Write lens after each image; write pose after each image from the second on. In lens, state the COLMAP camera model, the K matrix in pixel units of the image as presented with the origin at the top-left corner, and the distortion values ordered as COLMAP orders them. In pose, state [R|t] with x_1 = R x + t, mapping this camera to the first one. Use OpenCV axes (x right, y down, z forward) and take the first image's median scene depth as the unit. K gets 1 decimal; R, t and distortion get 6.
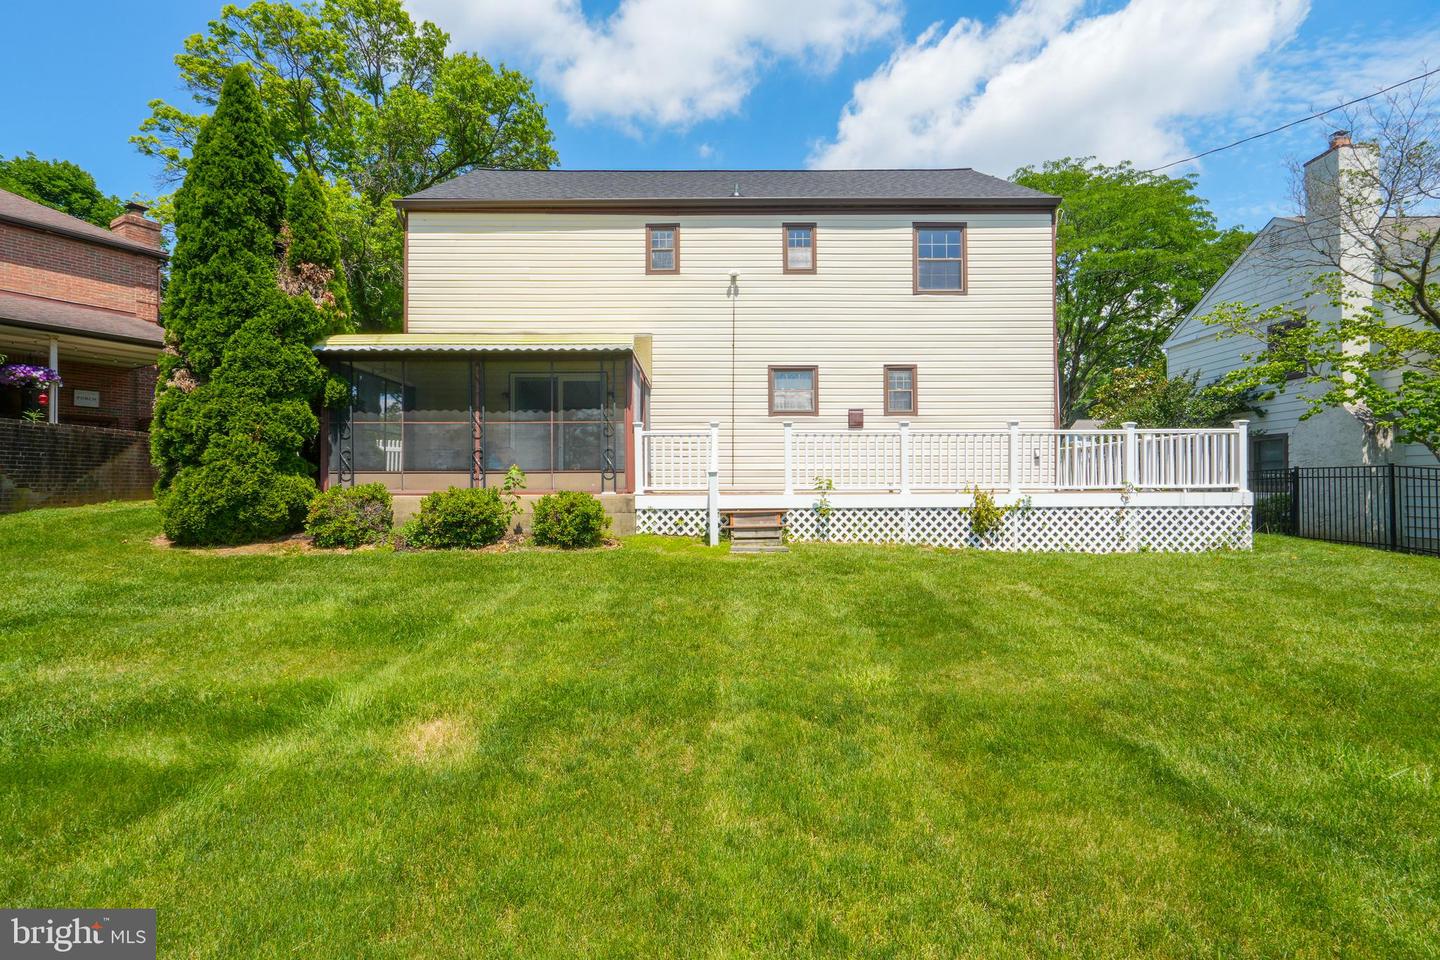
lens RADIAL K [[665.1, 0, 712.4], [0, 665.1, 474.6], [0, 0, 1]] dist [-0.002576, 0.000240]
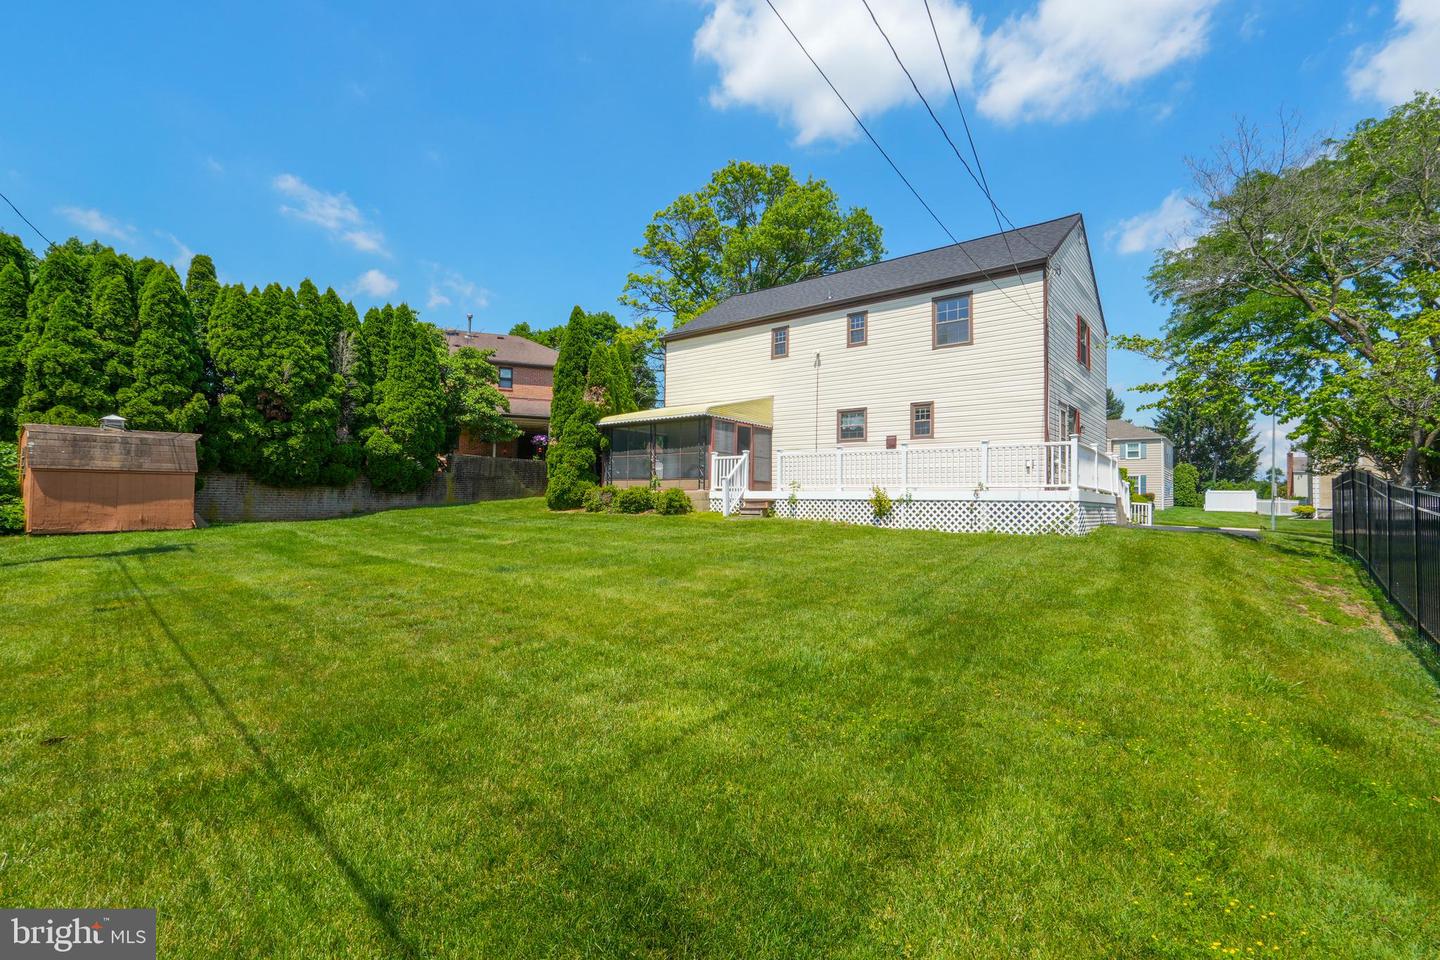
lens RADIAL K [[665.1, 0, 722.0], [0, 665.1, 478.5], [0, 0, 1]] dist [-0.002576, 0.000240]
pose [[0.769023, -0.008695, -0.639162, 1.104551], [-0.009447, 0.999644, -0.024966, 0.042071], [0.639151, 0.025237, 0.768667, -0.424134]]
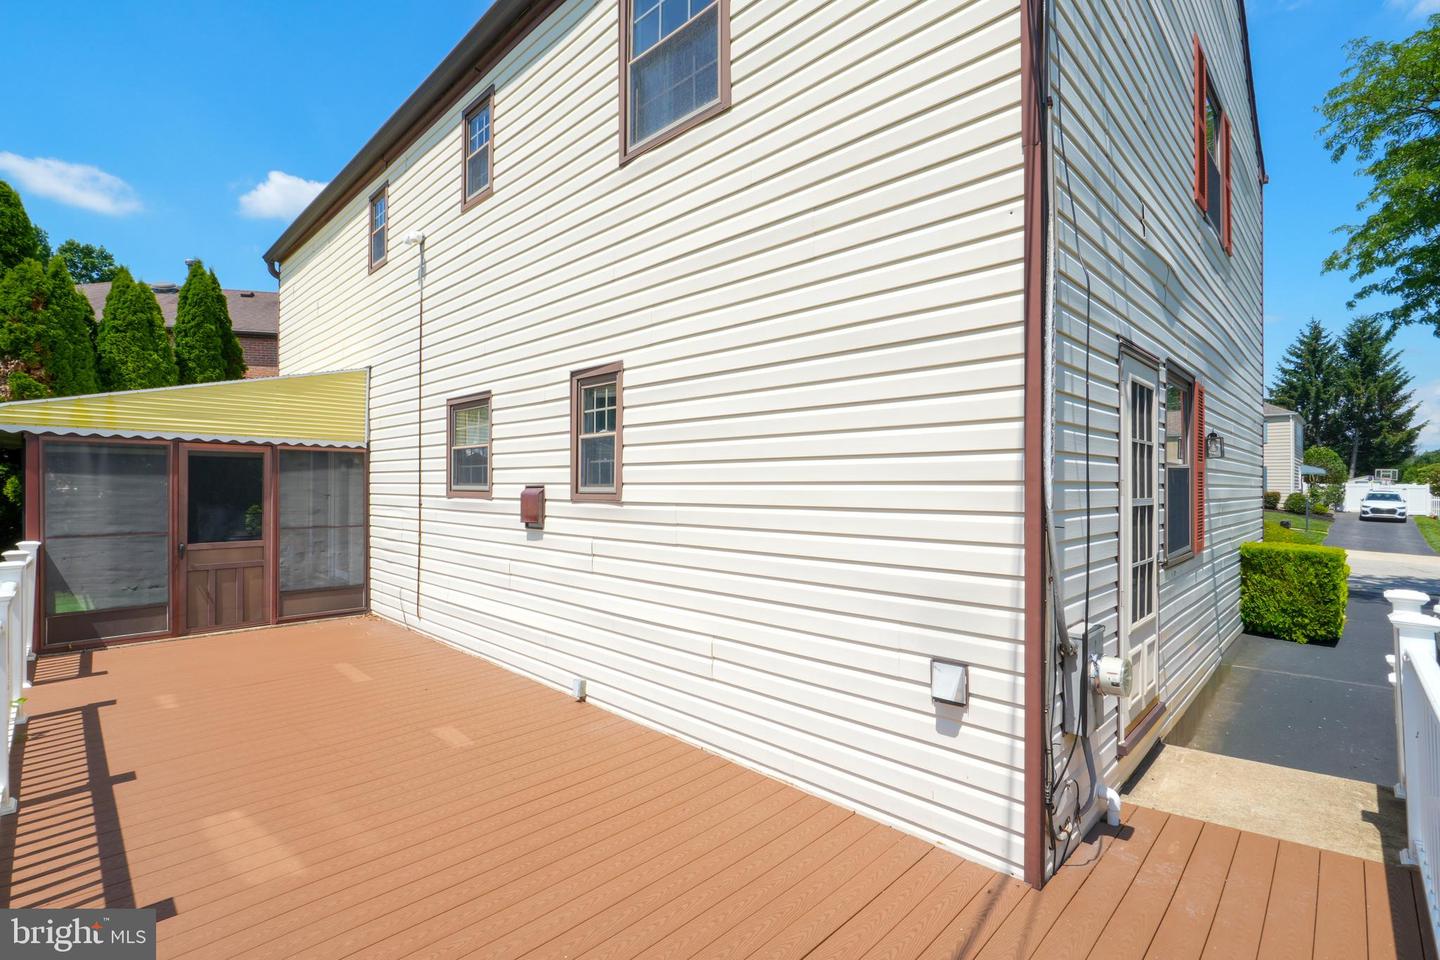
lens RADIAL K [[665.1, 0, 723.5], [0, 665.1, 480.4], [0, 0, 1]] dist [-0.002576, 0.000240]
pose [[0.705627, -0.000273, -0.708583, 0.785224], [0.006940, 0.999955, 0.006526, -0.134719], [0.708550, -0.009522, 0.705597, 1.024813]]
